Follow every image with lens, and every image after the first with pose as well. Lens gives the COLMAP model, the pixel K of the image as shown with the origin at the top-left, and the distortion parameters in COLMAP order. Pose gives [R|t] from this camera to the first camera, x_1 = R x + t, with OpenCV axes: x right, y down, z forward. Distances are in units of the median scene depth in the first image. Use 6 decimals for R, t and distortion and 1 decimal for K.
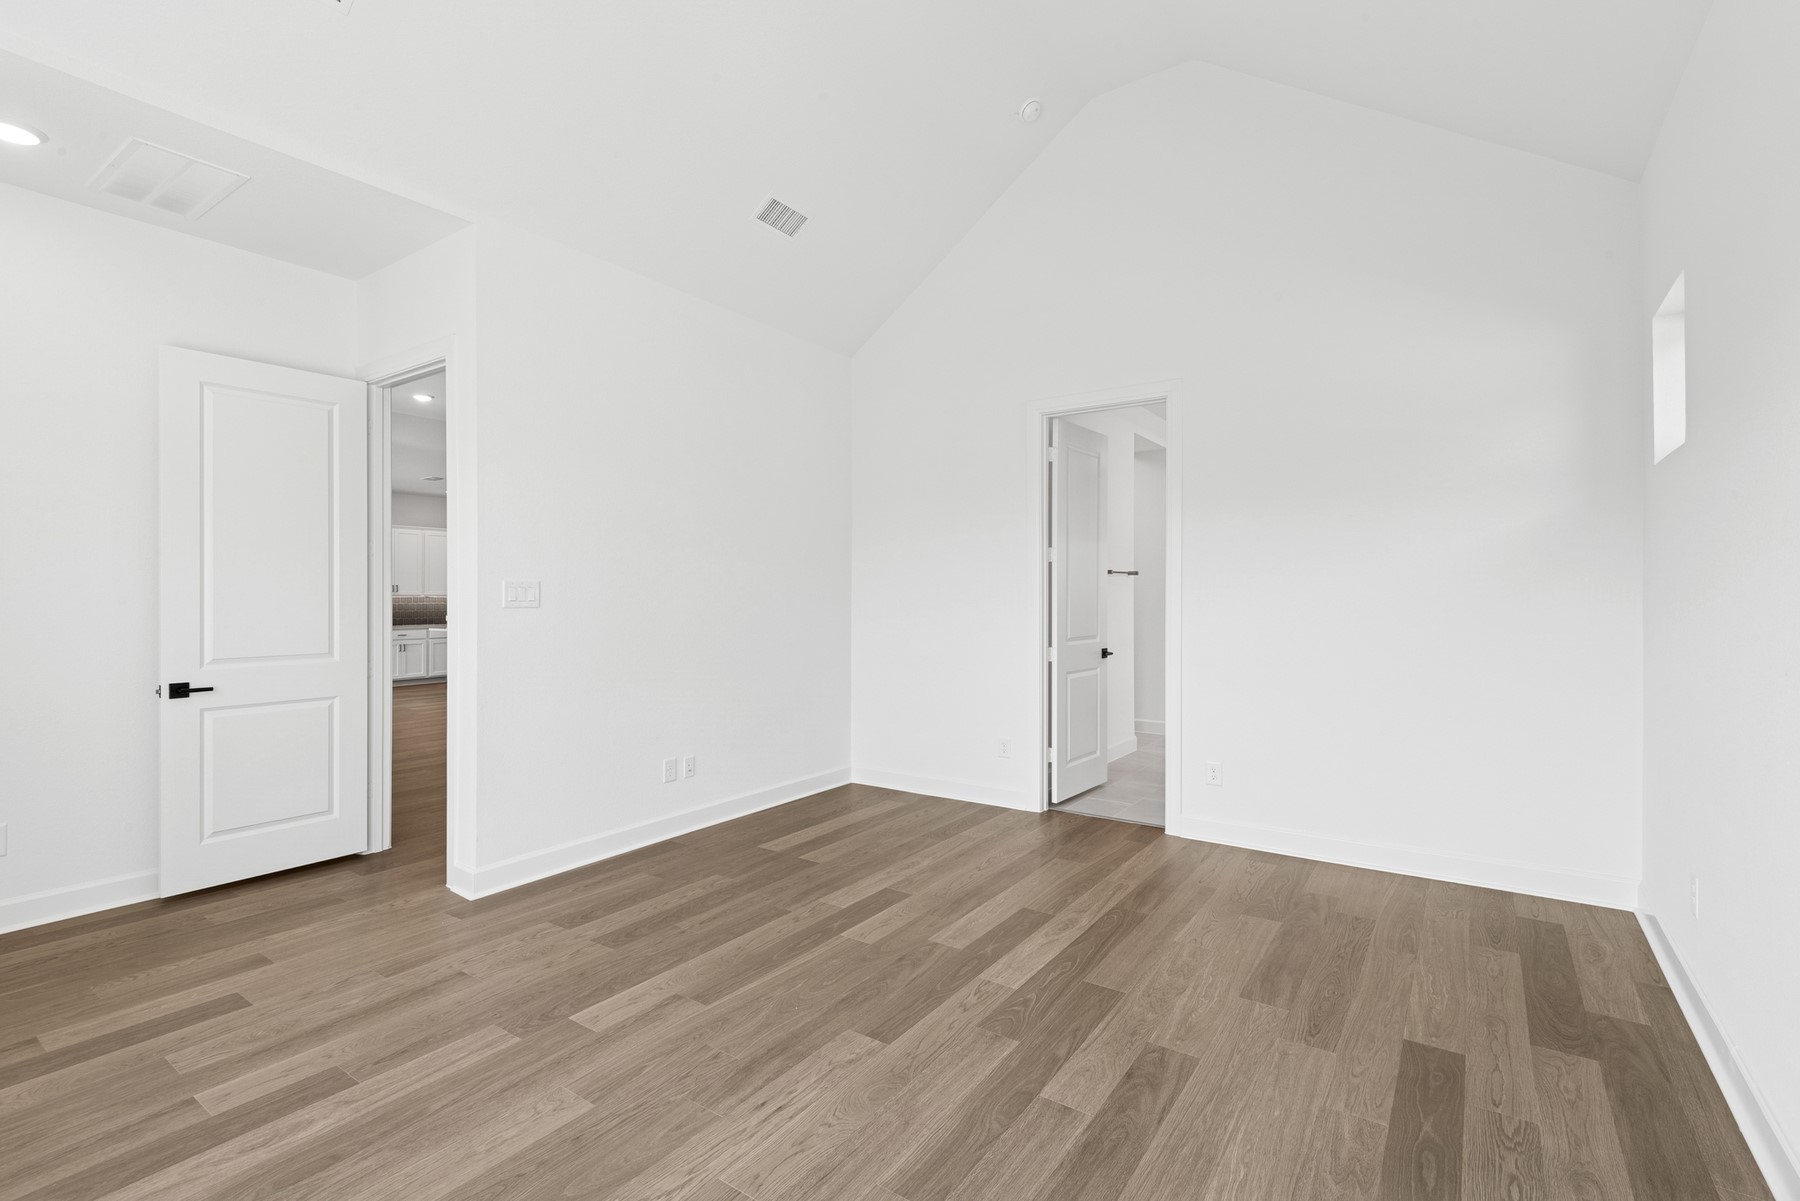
lens RADIAL K [[823.6, 0, 930.1], [0, 823.6, 603.8], [0, 0, 1]] dist [-0.000331, -0.004315]
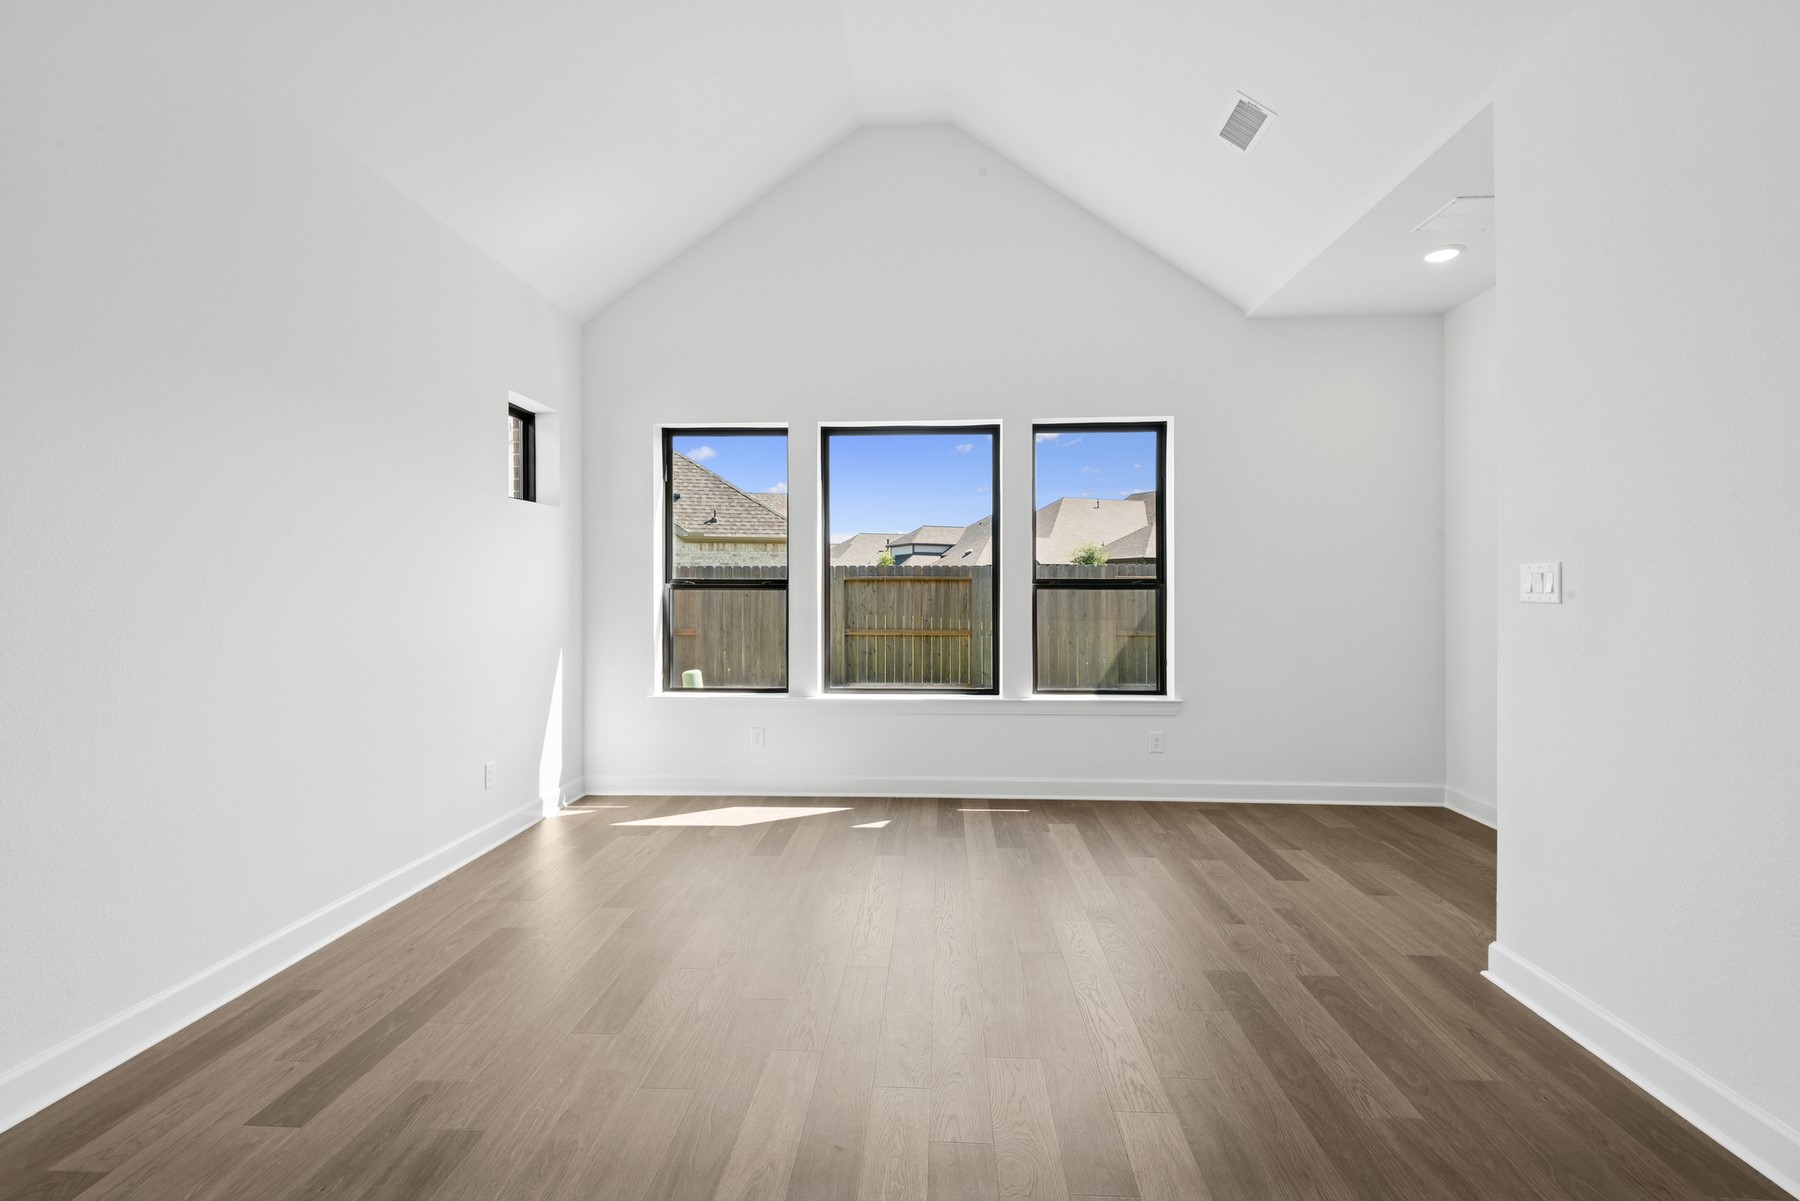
lens RADIAL K [[823.6, 0, 895.3], [0, 823.6, 588.8], [0, 0, 1]] dist [-0.000331, -0.004315]
pose [[-0.862477, 0.006936, -0.506048, 0.404941], [-0.005436, 0.999721, 0.022966, -0.032584], [0.506066, 0.022559, -0.862200, 1.714801]]
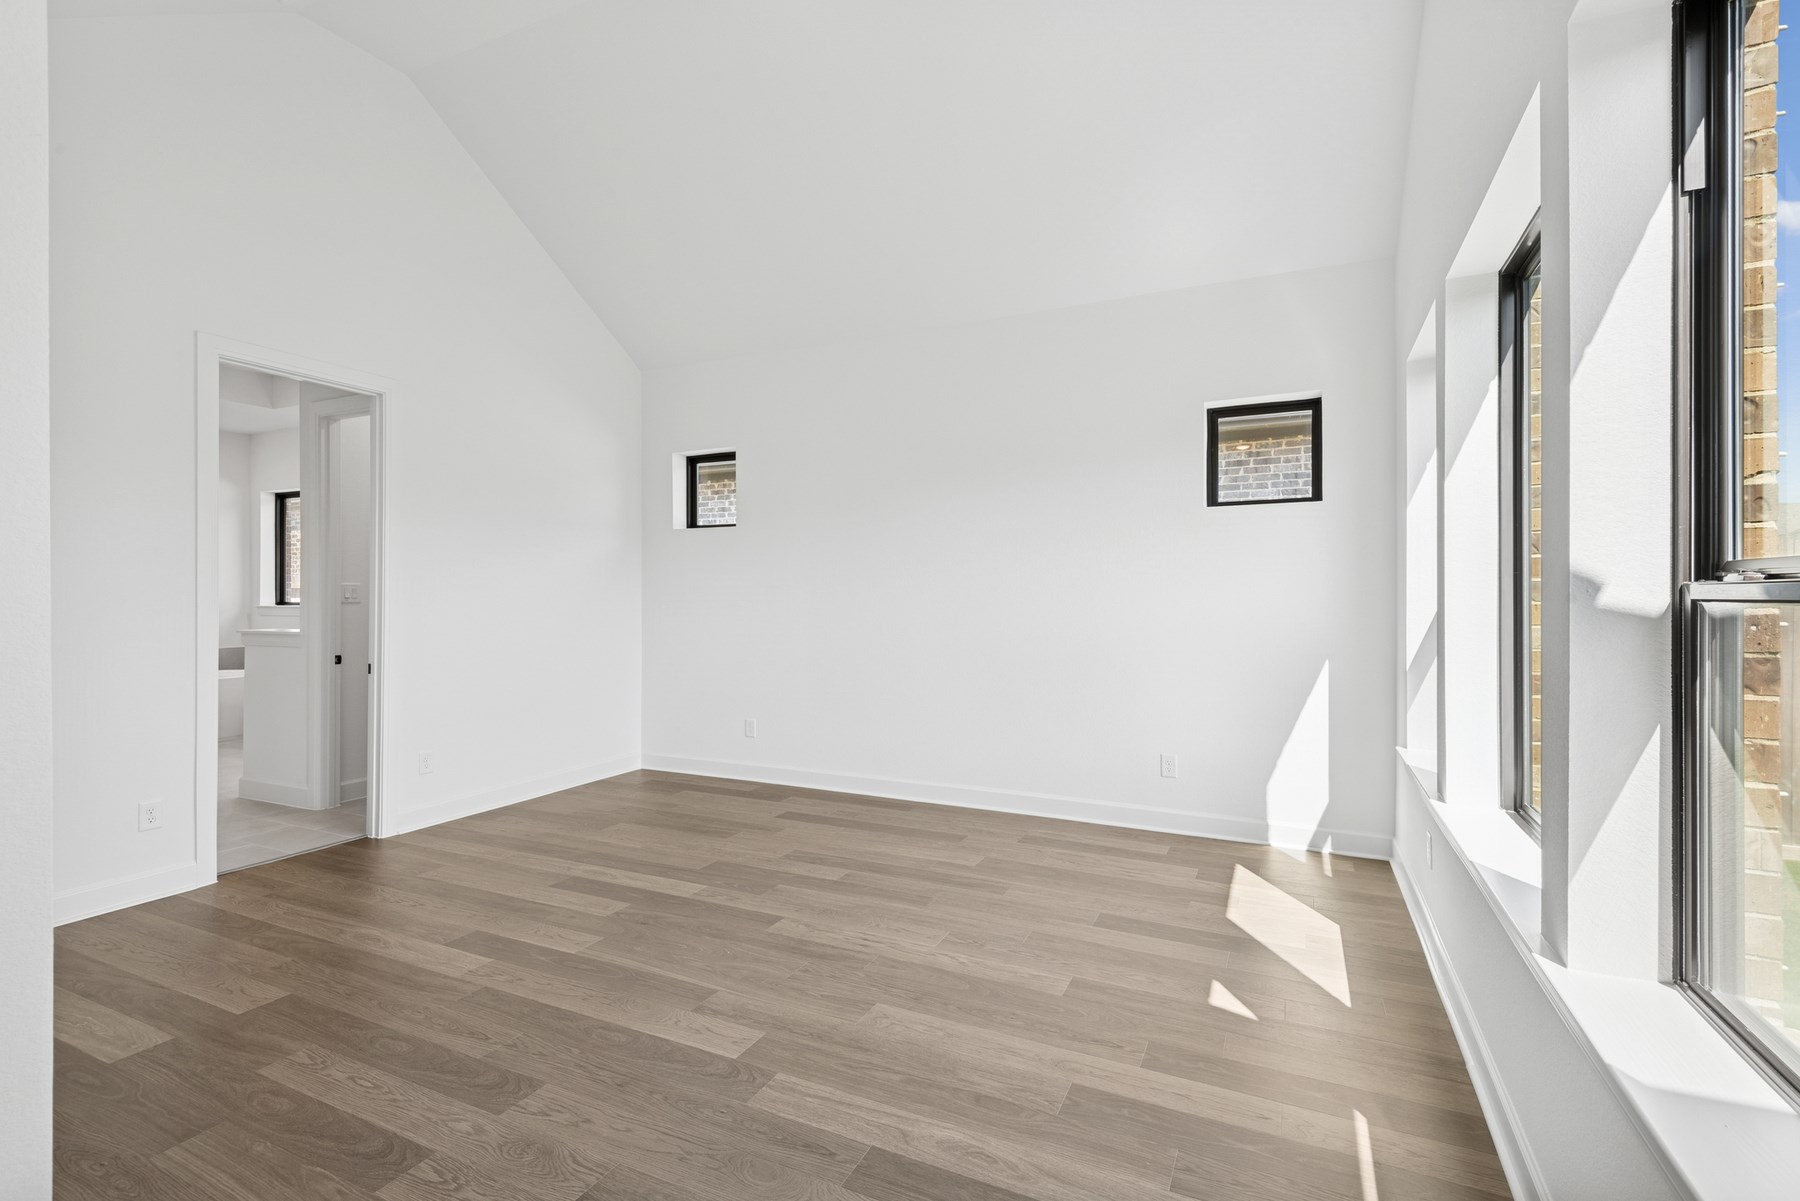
lens RADIAL K [[823.6, 0, 891.4], [0, 823.6, 595.0], [0, 0, 1]] dist [-0.000331, -0.004315]
pose [[-0.137426, -0.004734, 0.990501, -1.209593], [0.017635, 0.999818, 0.007225, -0.011743], [-0.990355, 0.018460, -0.137318, 0.838557]]
